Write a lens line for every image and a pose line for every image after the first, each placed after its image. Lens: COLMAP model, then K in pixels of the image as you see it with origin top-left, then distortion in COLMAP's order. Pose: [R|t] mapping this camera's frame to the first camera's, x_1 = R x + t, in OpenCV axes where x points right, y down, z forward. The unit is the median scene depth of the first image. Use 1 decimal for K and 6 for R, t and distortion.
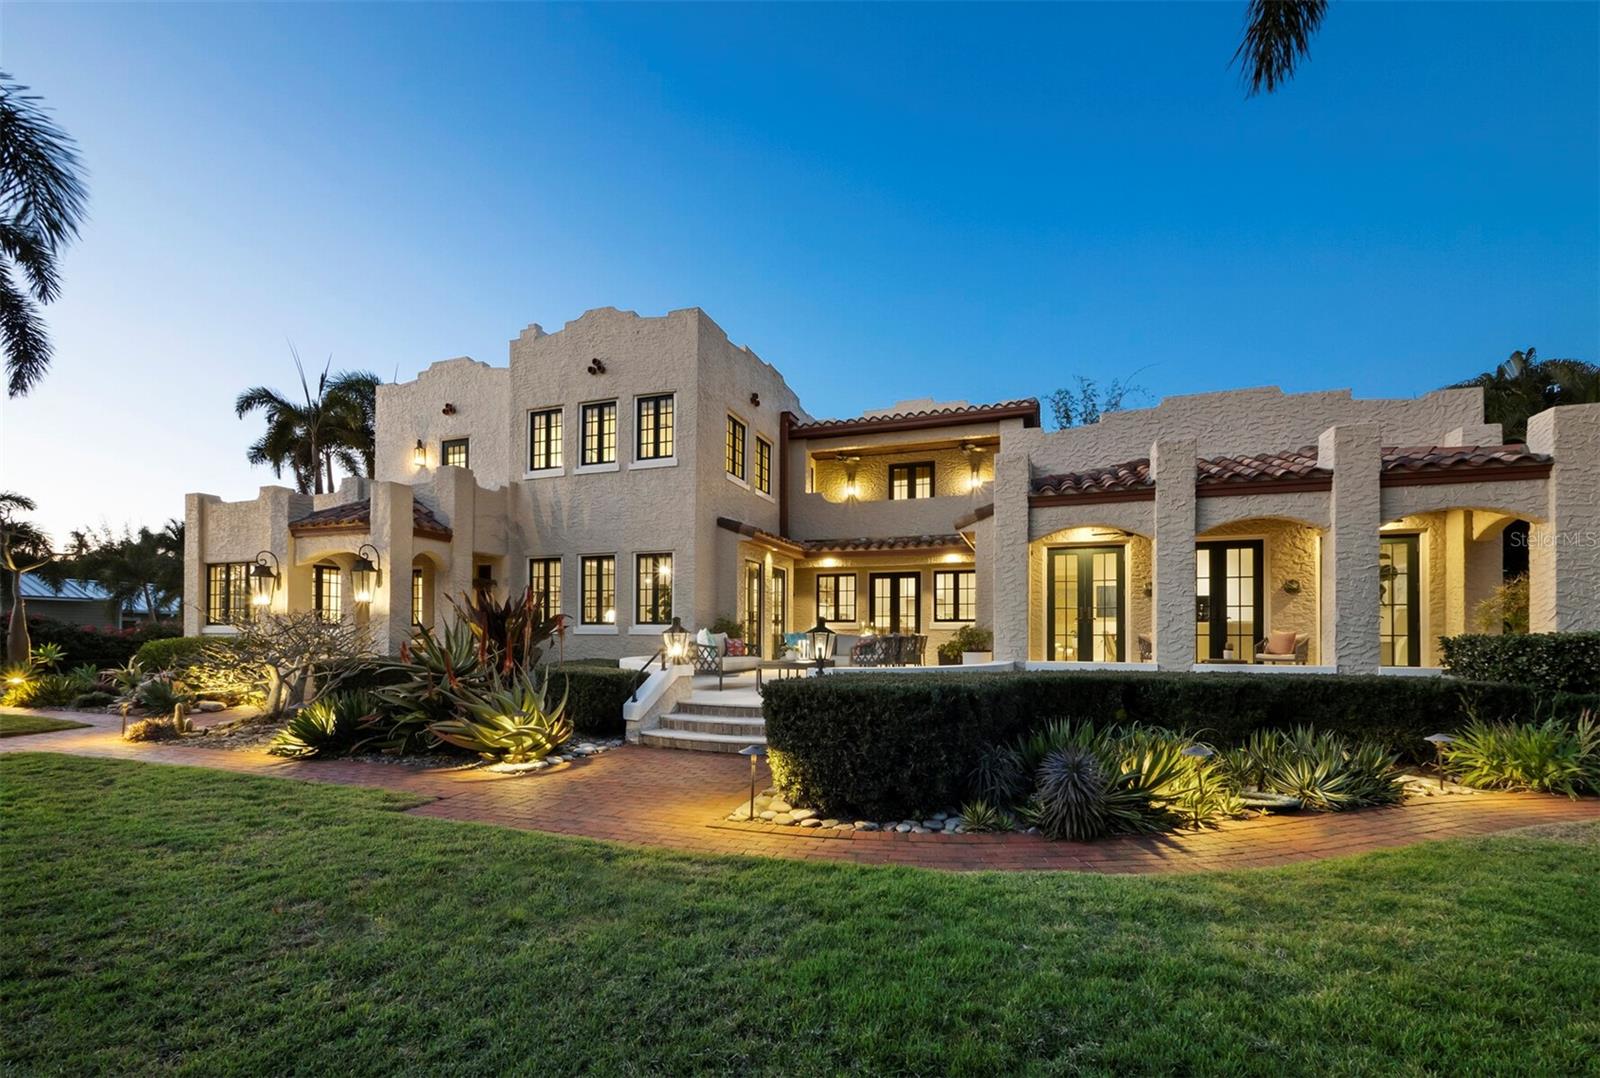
lens RADIAL K [[658.9, 0, 800.9], [0, 658.9, 636.1], [0, 0, 1]] dist [0.002277, 0.000231]
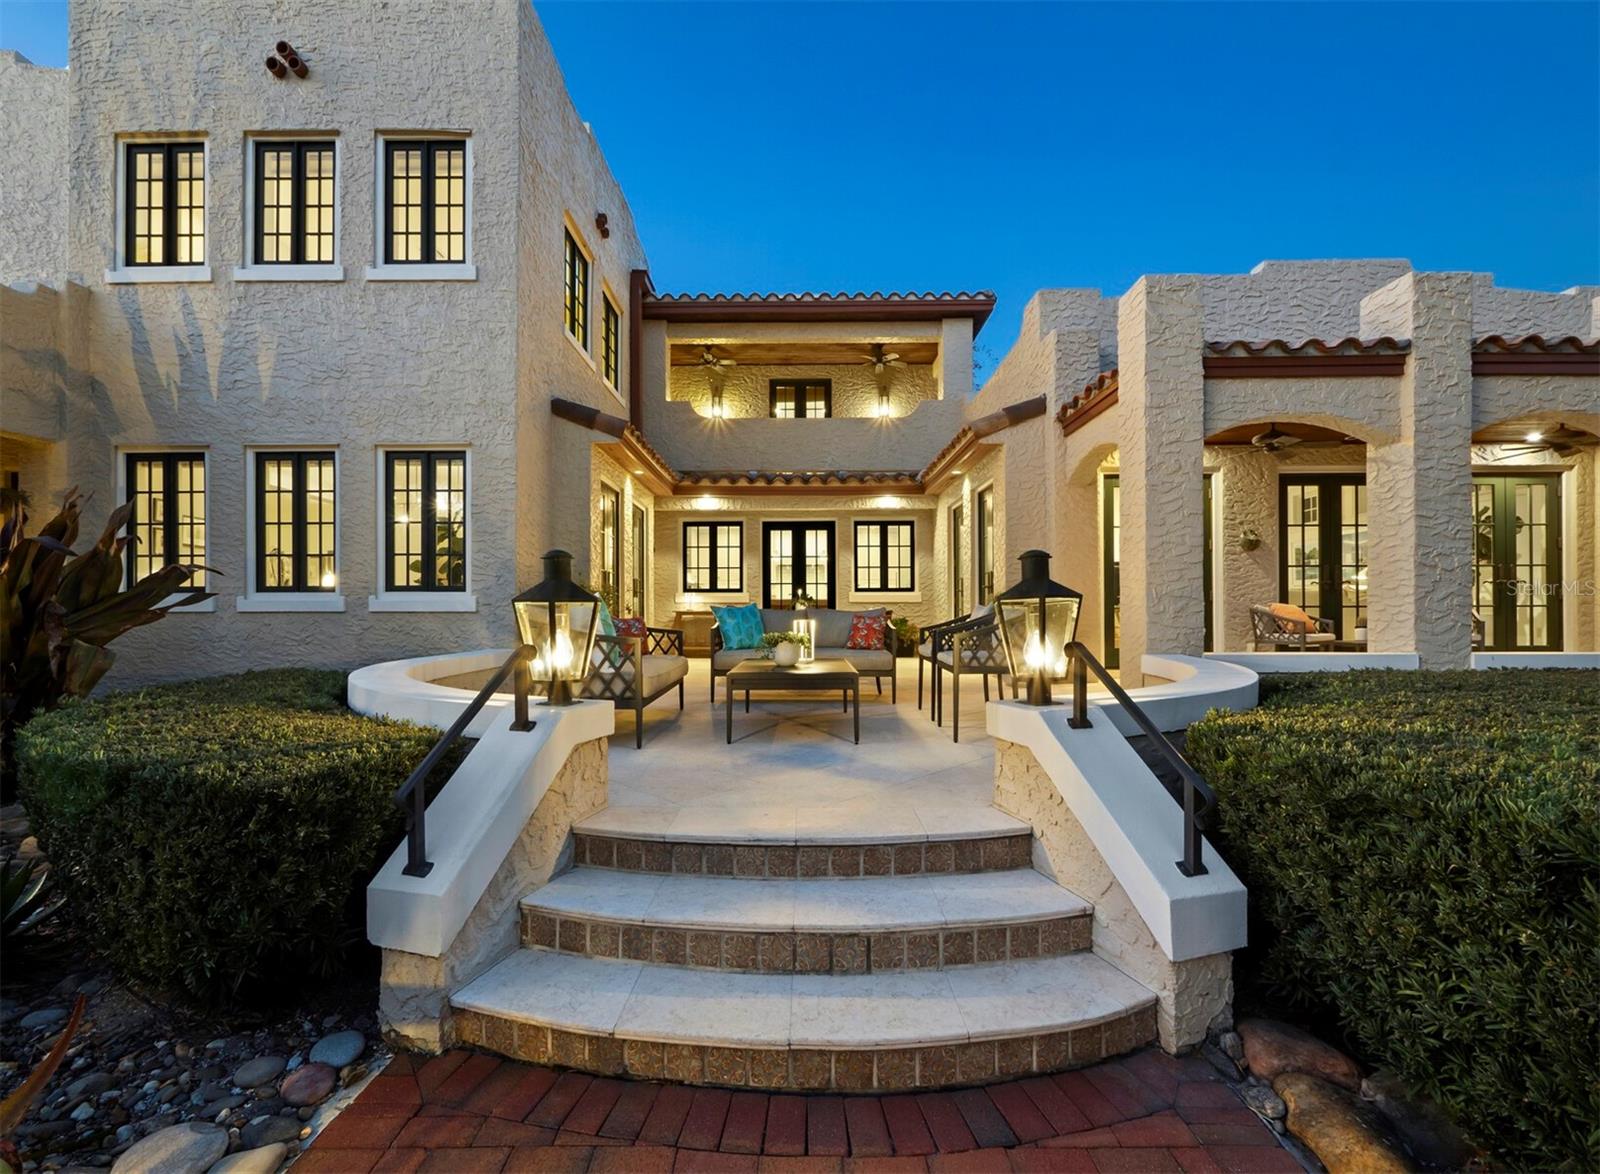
lens RADIAL K [[675.0, 0, 798.6], [0, 675.0, 616.2], [0, 0, 1]] dist [-0.000175, -0.000108]
pose [[0.949129, -0.008375, 0.314776, -0.109396], [0.007103, 0.999961, 0.005186, 0.000457], [-0.314807, -0.002686, 0.949152, 0.398404]]
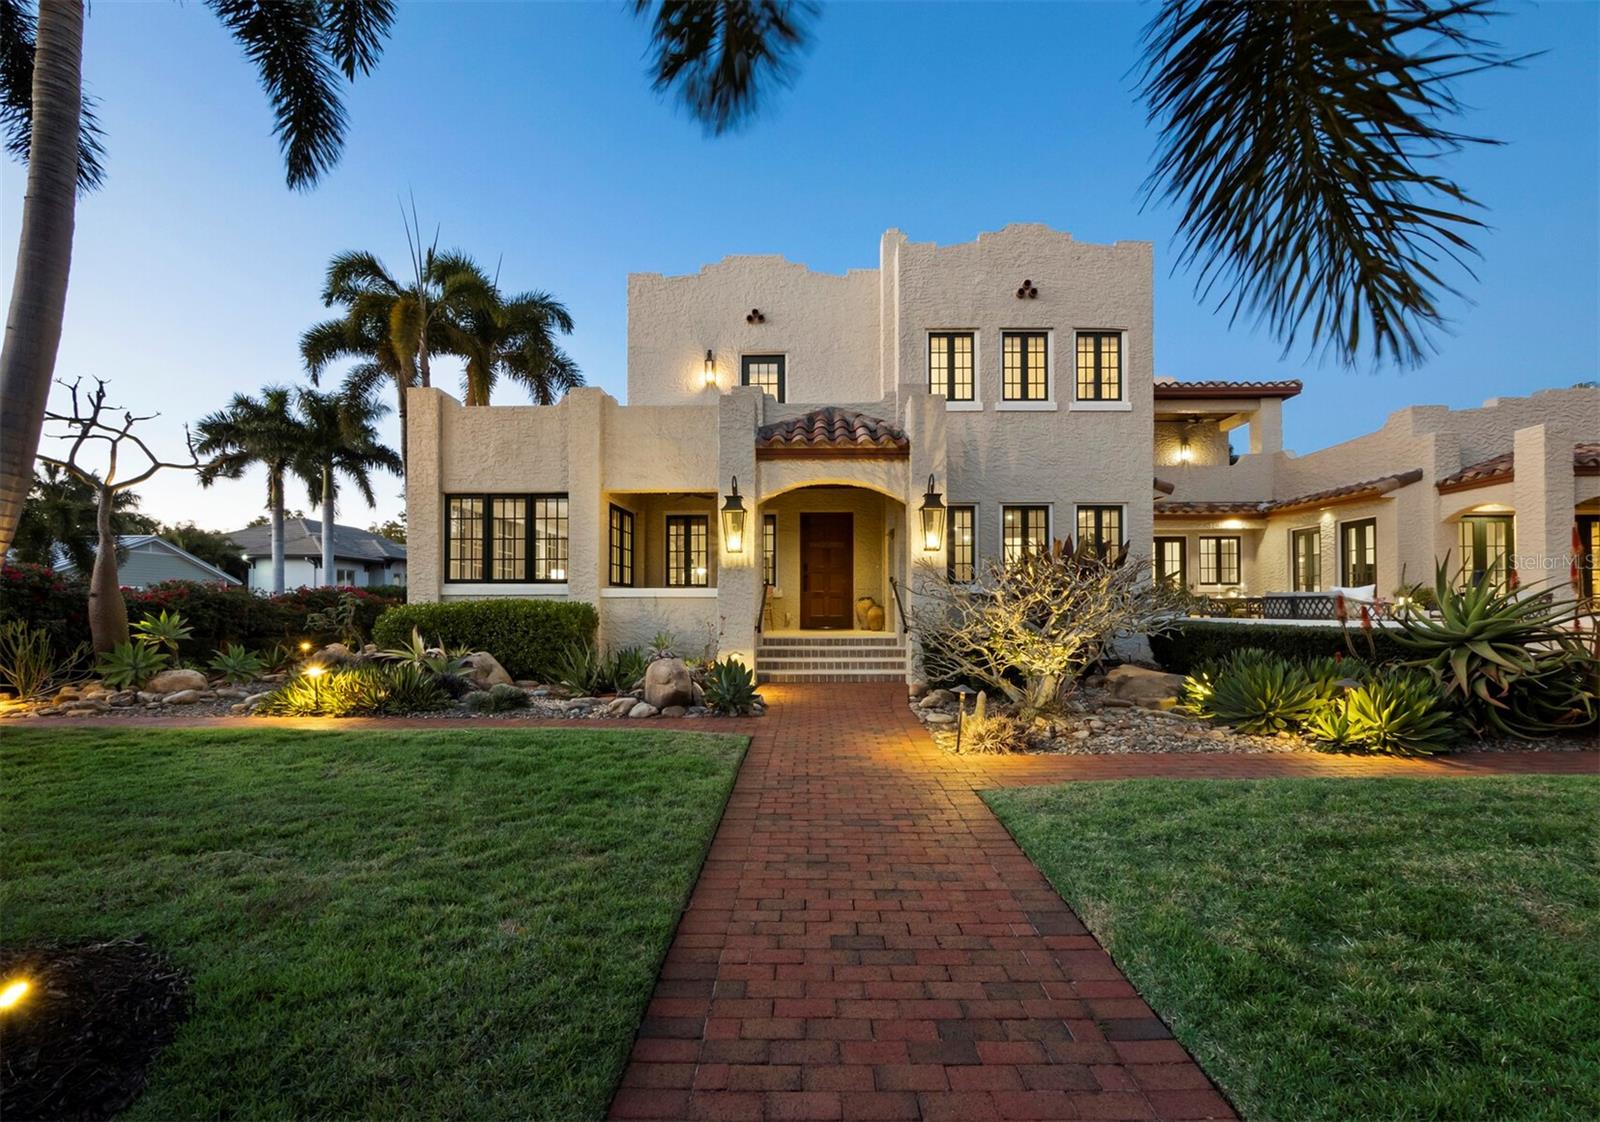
lens RADIAL K [[664.6, 0, 800.8], [0, 664.6, 597.9], [0, 0, 1]] dist [-0.002170, -0.000018]
pose [[0.950559, -0.000976, 0.310542, -0.848671], [0.004236, 0.999943, -0.009824, 0.007786], [-0.310515, 0.010654, 0.950509, 0.251923]]
